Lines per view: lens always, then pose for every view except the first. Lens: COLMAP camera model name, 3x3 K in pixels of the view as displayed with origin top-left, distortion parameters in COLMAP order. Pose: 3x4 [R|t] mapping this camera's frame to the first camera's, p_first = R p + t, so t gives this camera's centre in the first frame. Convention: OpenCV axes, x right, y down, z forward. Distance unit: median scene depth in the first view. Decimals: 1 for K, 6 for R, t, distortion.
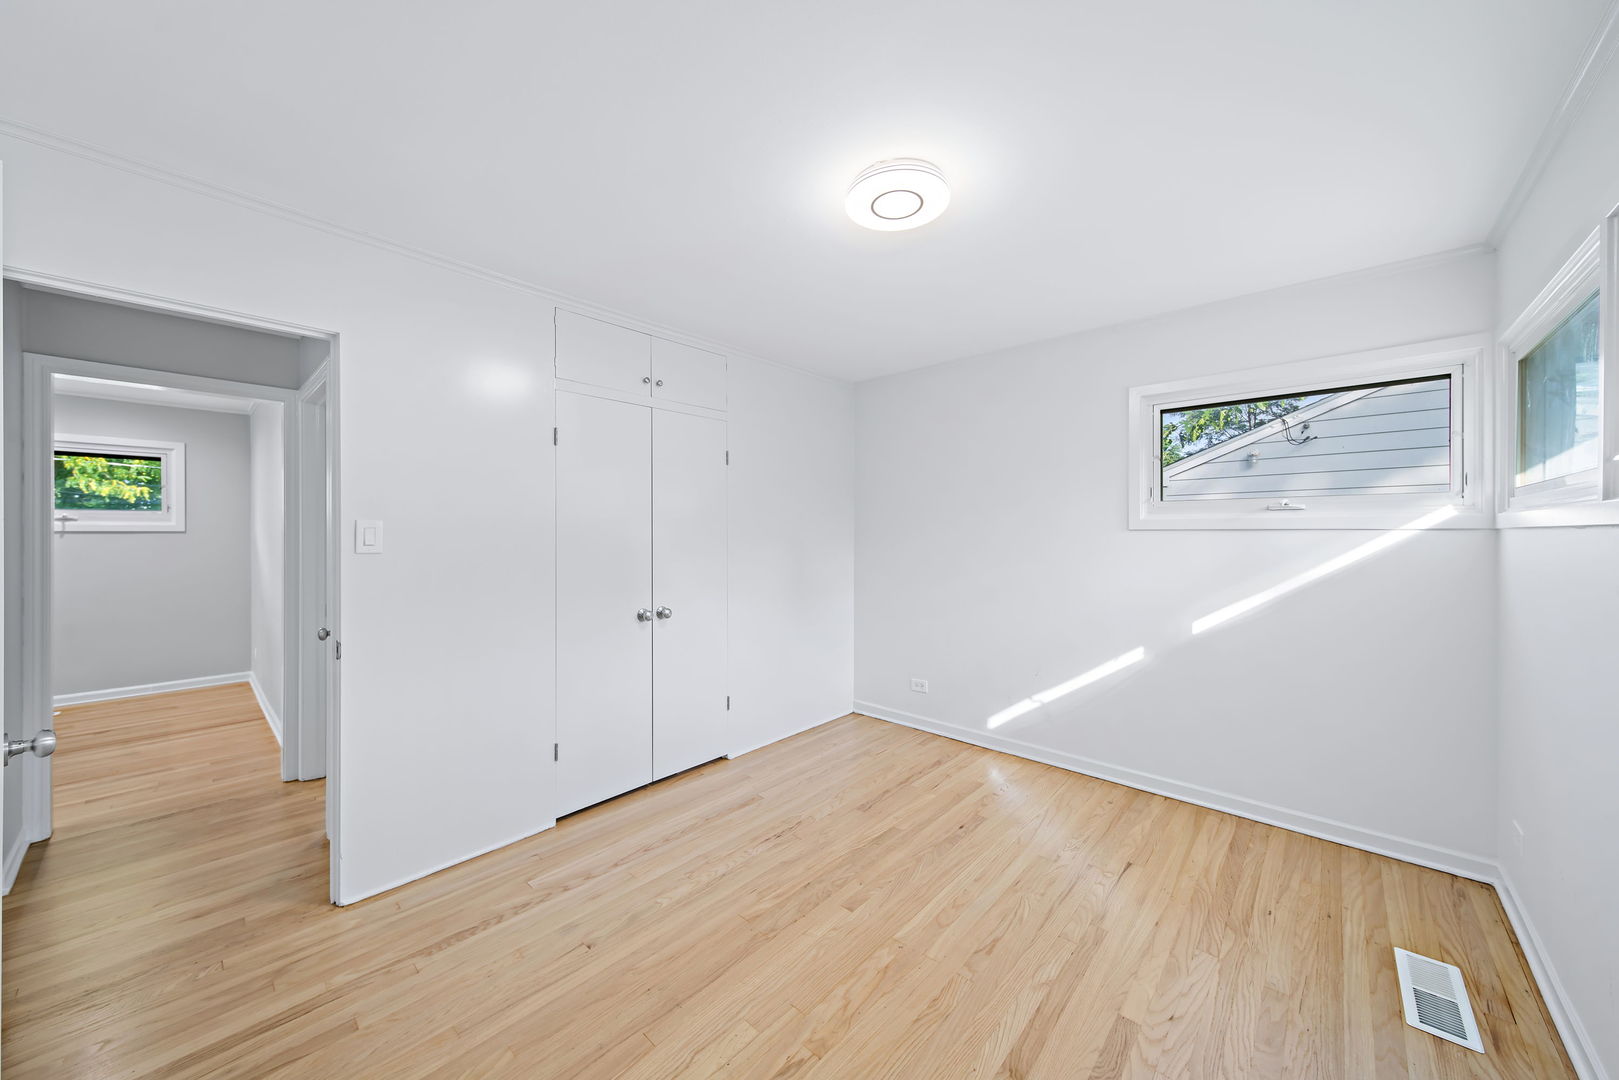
lens RADIAL K [[574.1, 0, 802.1], [0, 574.1, 529.6], [0, 0, 1]] dist [0.003411, -0.000339]
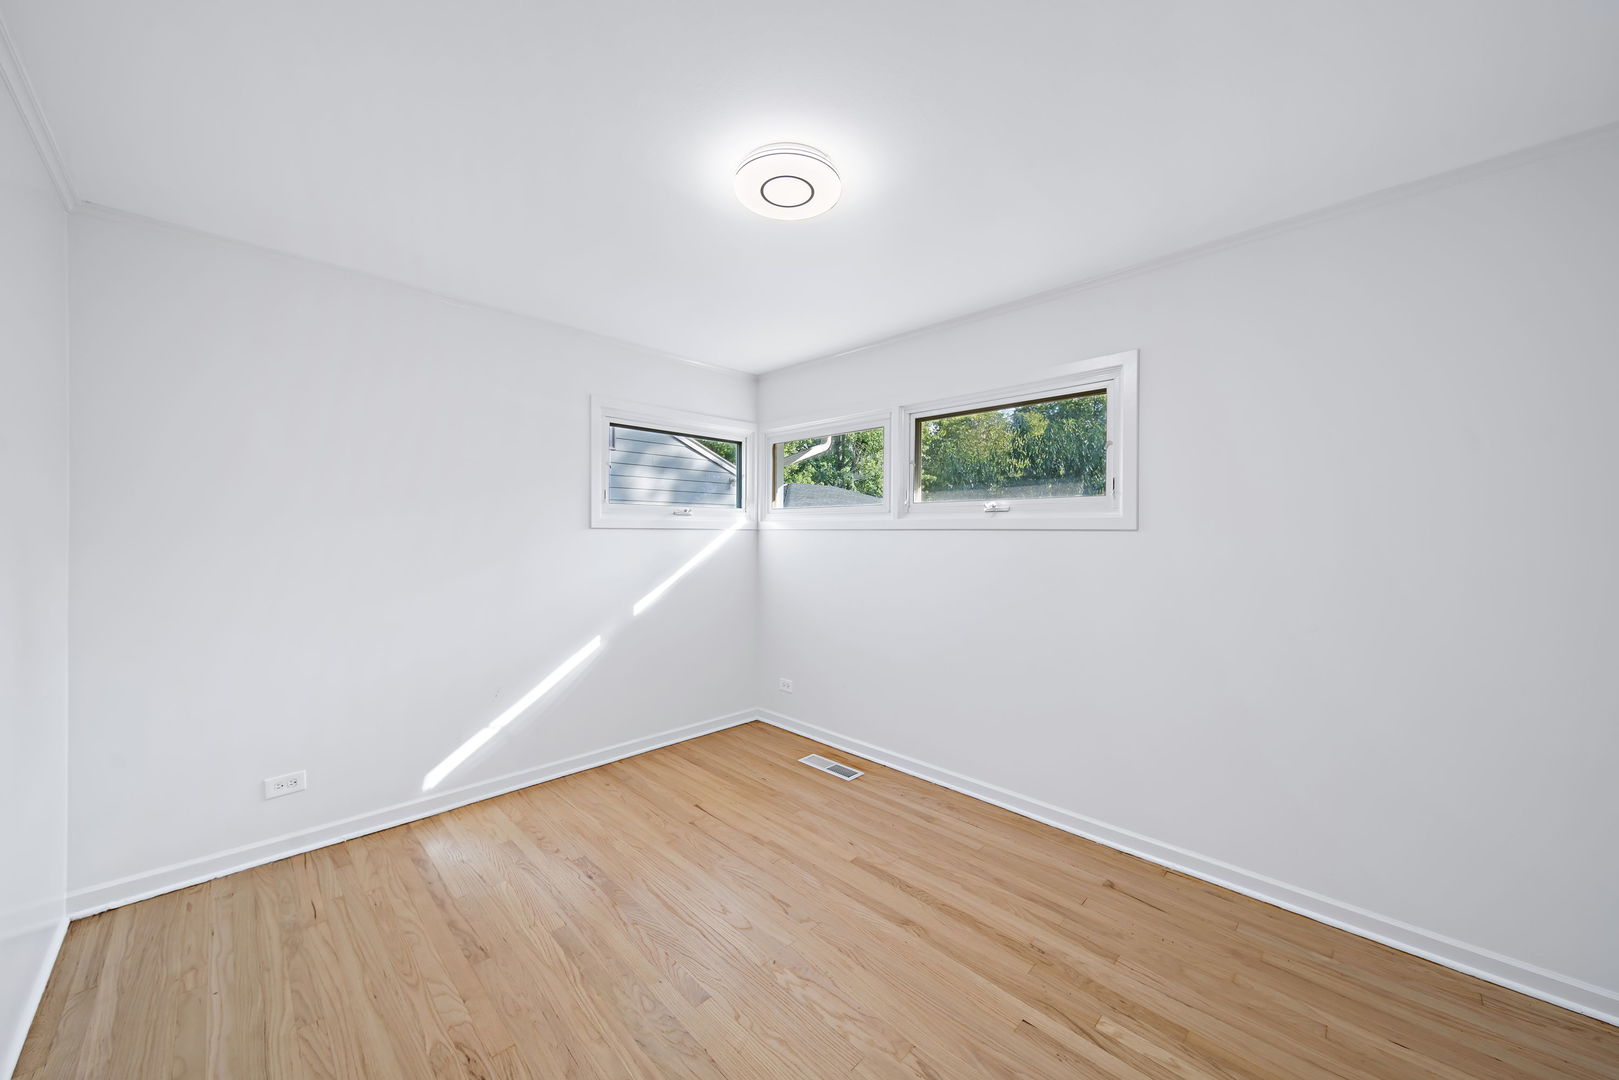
lens RADIAL K [[566.8, 0, 809.8], [0, 566.8, 512.5], [0, 0, 1]] dist [0.001817, -0.000133]
pose [[0.050809, 0.033118, 0.998159, -0.654545], [-0.005333, 0.999445, -0.032889, 0.001901], [-0.998694, -0.003652, 0.050957, 0.730627]]
